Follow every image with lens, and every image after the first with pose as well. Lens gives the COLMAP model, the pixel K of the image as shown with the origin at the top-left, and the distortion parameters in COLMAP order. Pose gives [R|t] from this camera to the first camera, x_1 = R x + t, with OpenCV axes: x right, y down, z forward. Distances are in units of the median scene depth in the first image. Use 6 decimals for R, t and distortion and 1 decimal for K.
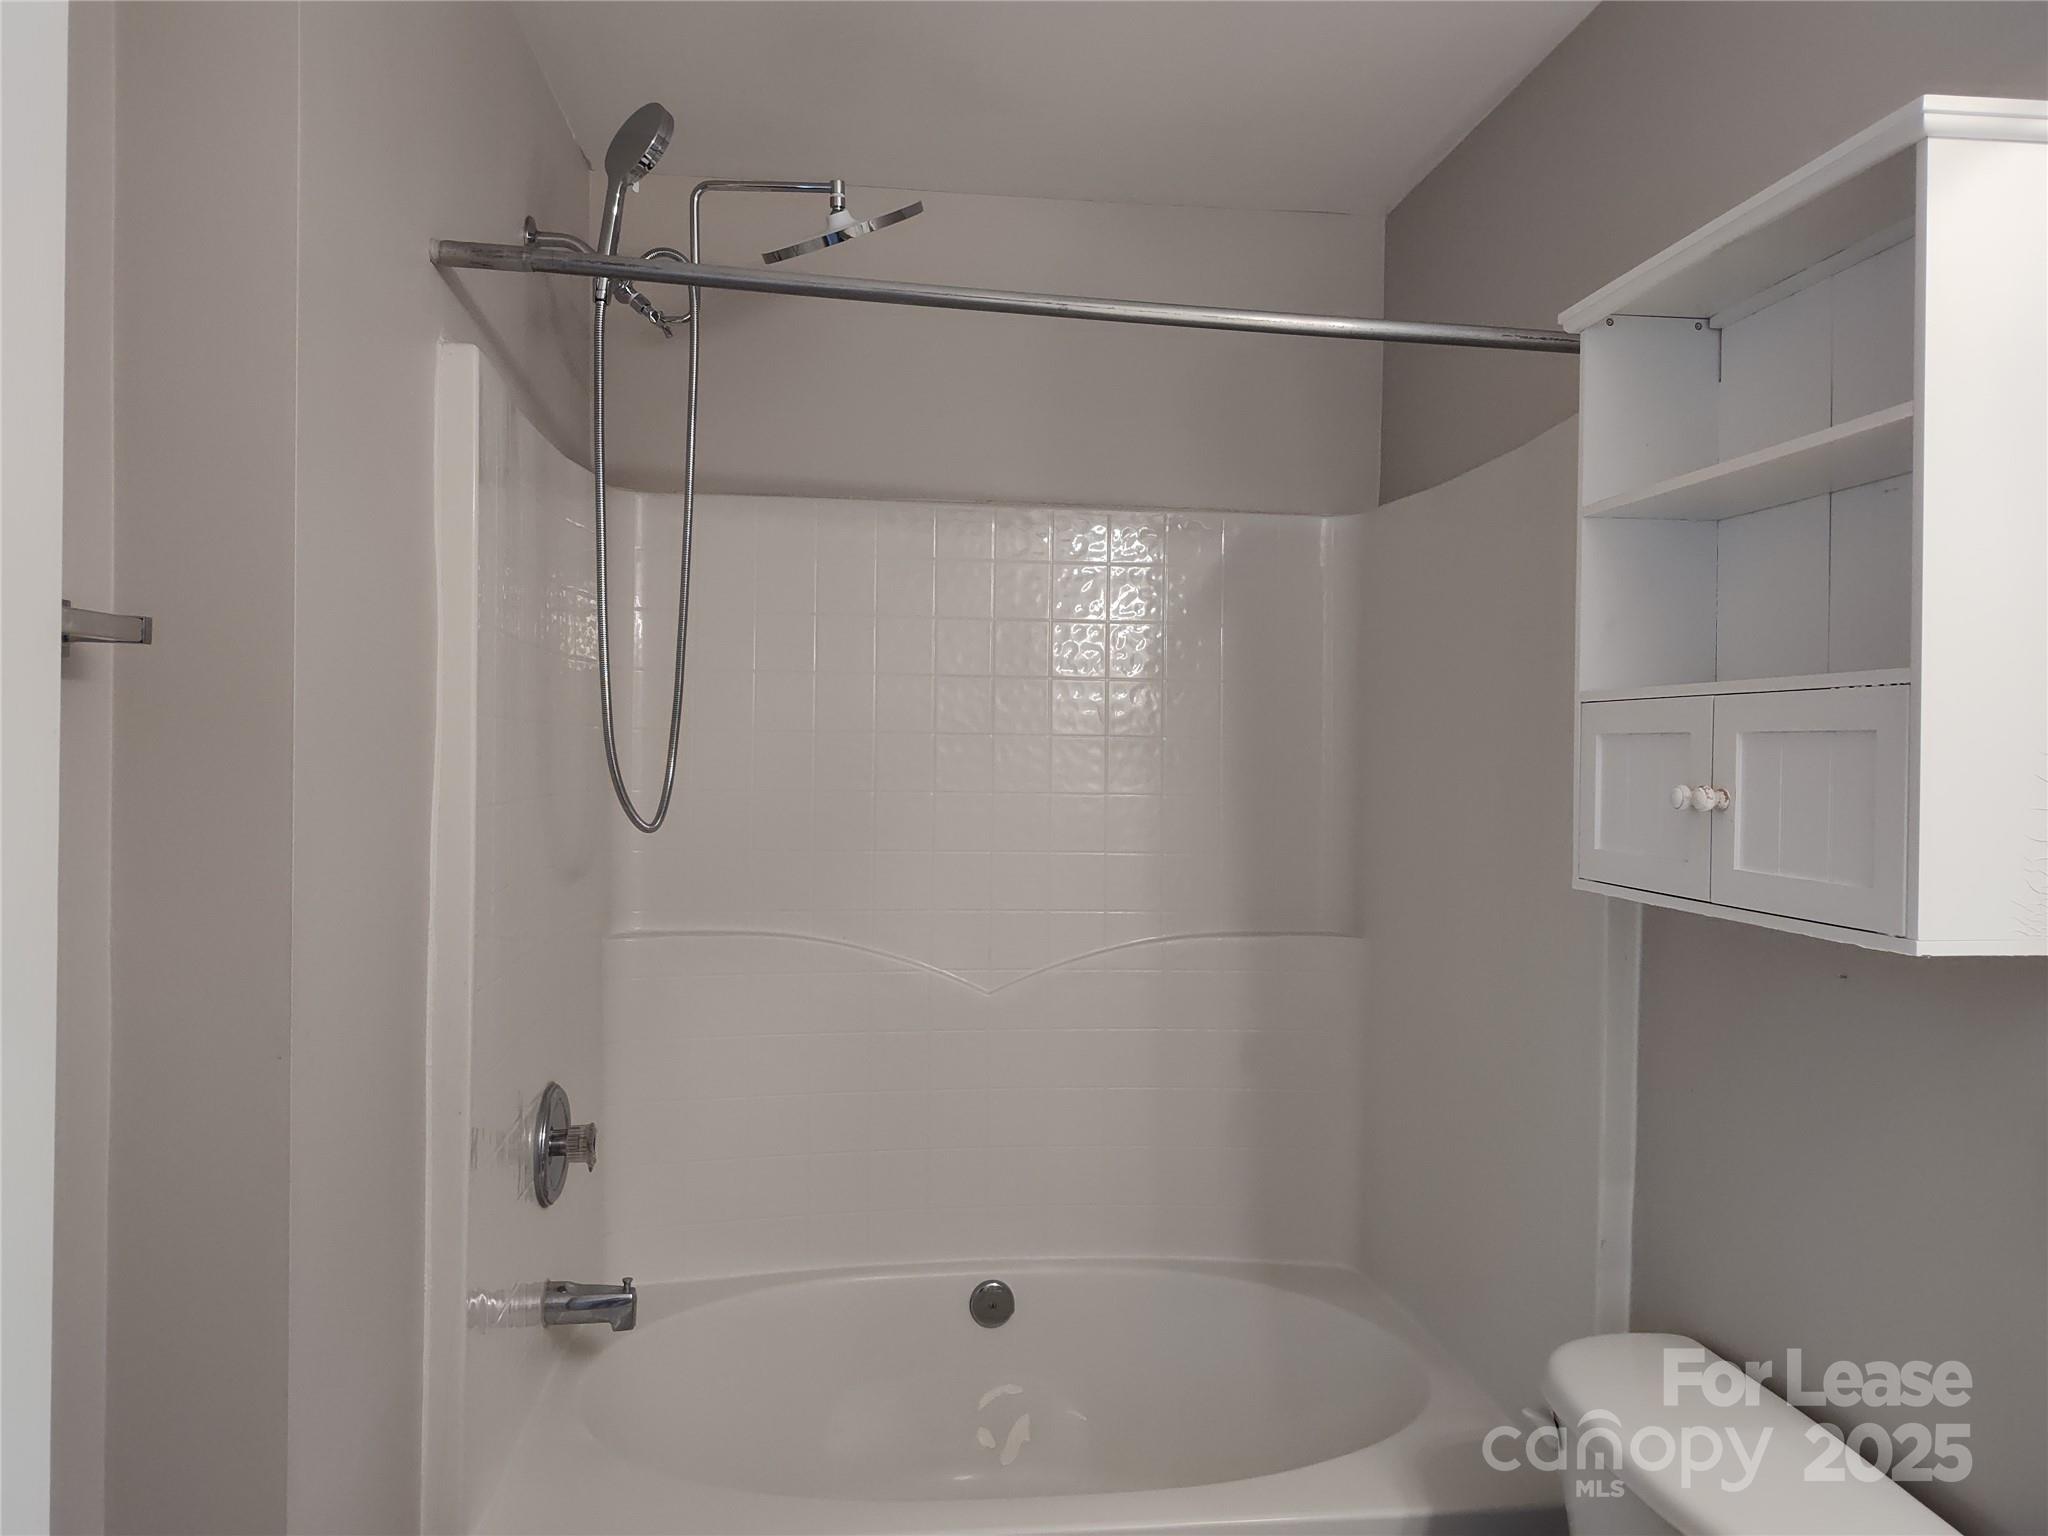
lens RADIAL K [[1392.2, 0, 1013.4], [0, 1392.2, 746.3], [0, 0, 1]] dist [0.035997, -0.031490]
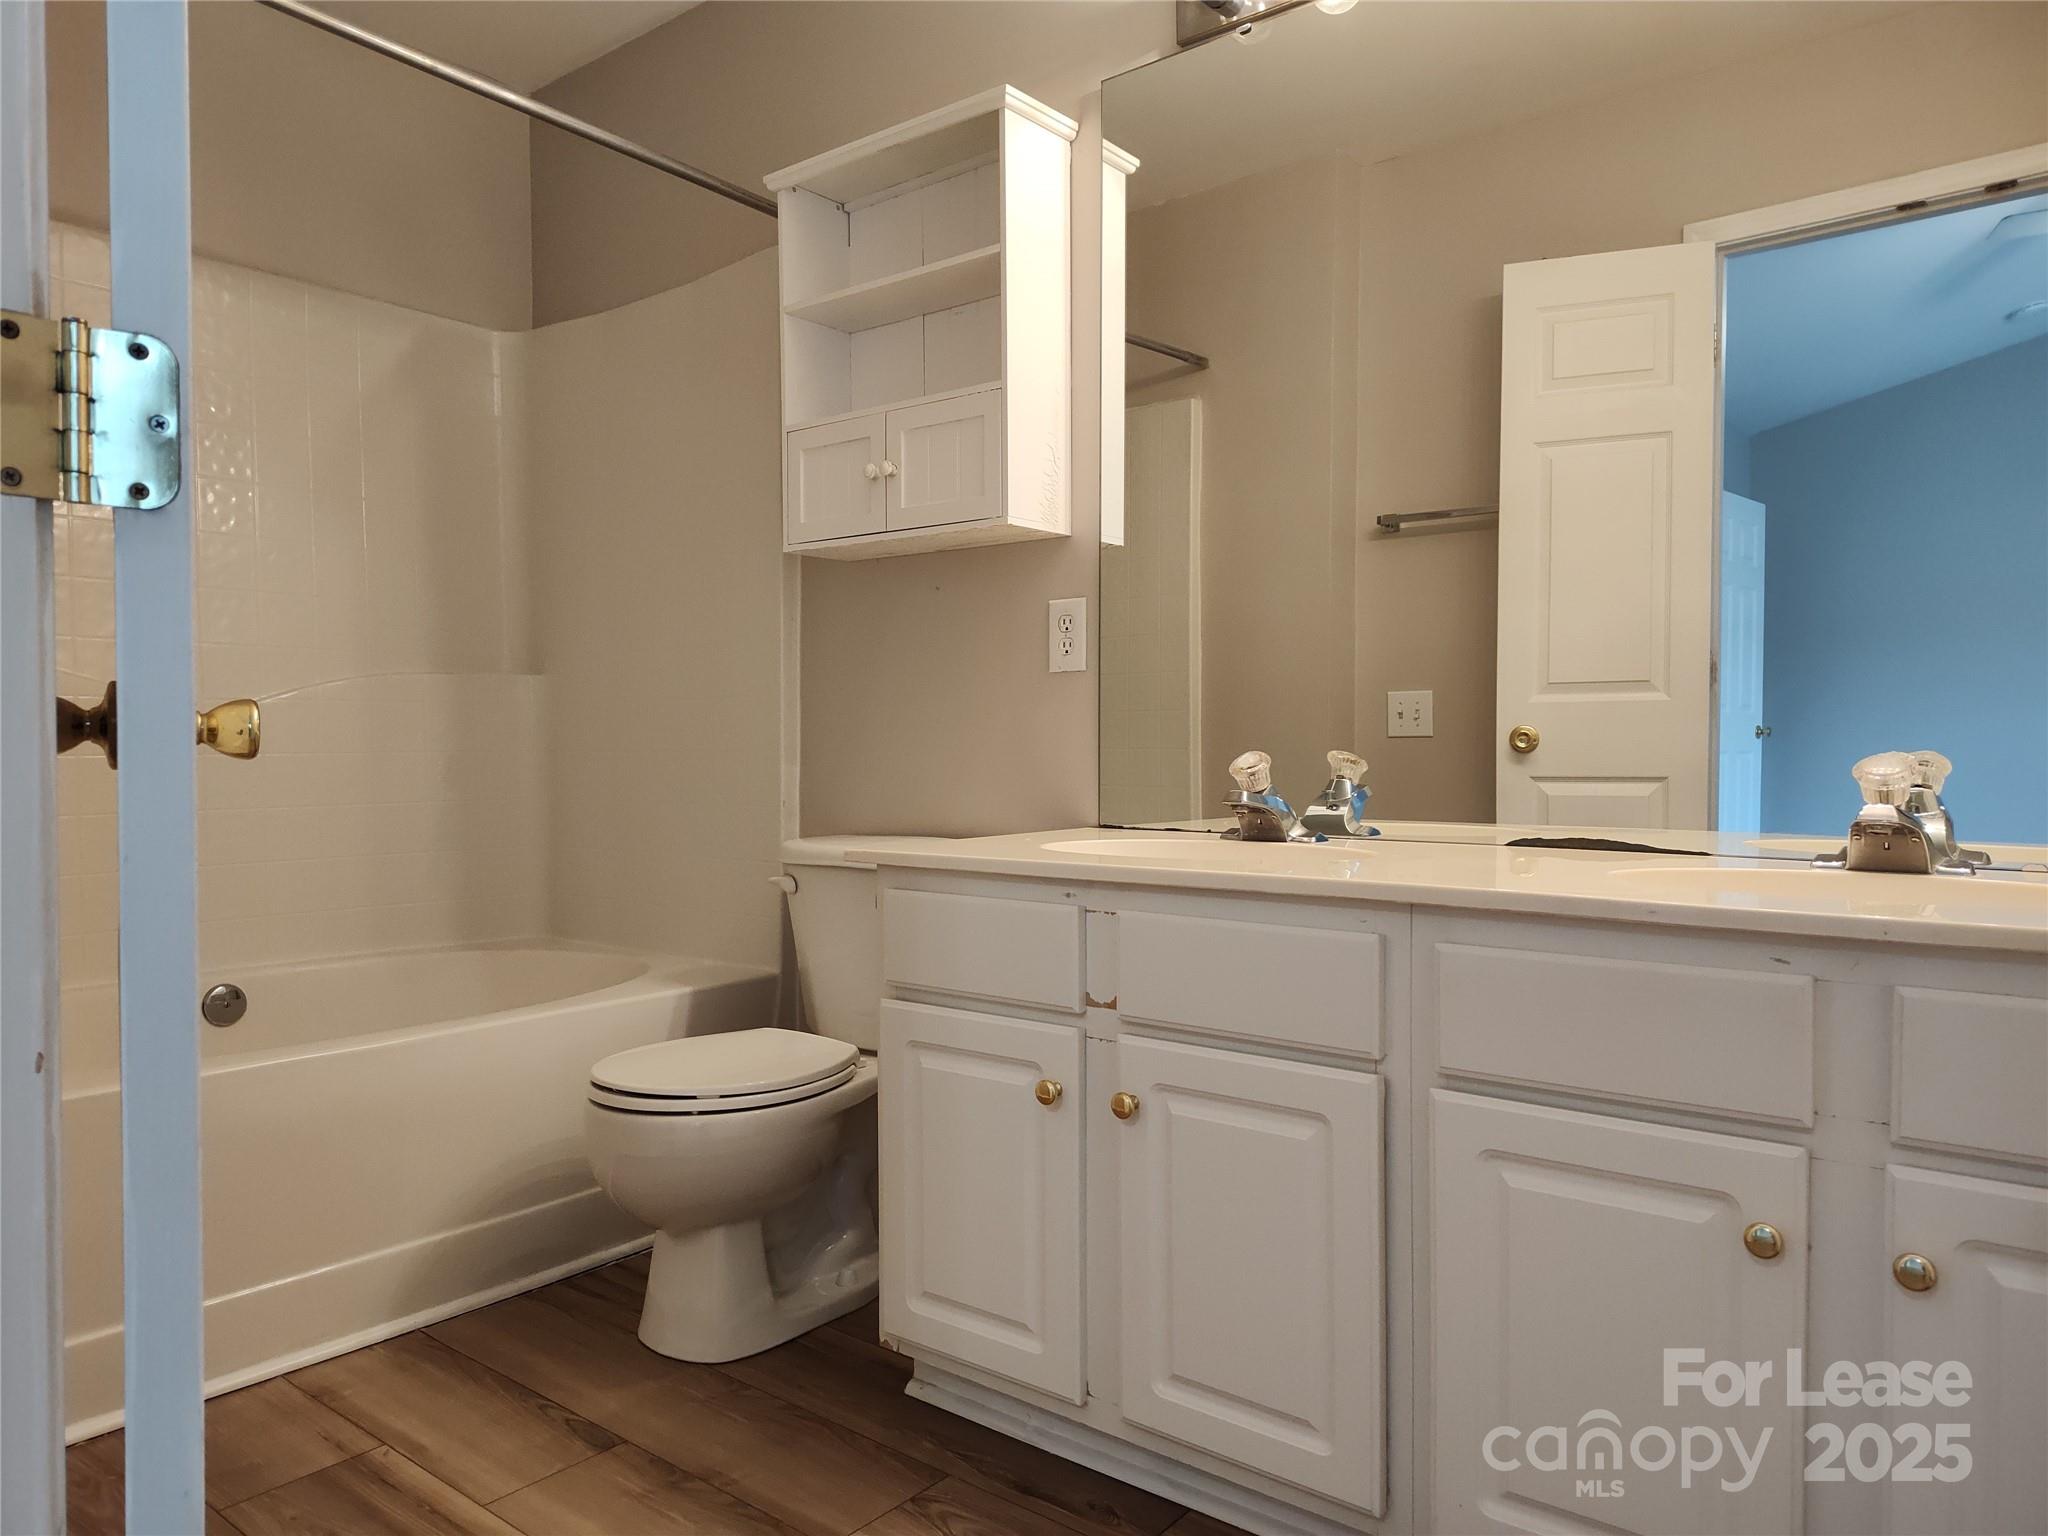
lens RADIAL K [[1392.2, 0, 1002.5], [0, 1392.2, 768.5], [0, 0, 1]] dist [0.035997, -0.031490]
pose [[0.713293, -0.029508, 0.700244, -0.524689], [0.014350, 0.999519, 0.027502, 0.304757], [-0.700719, -0.009569, 0.713374, -0.283889]]
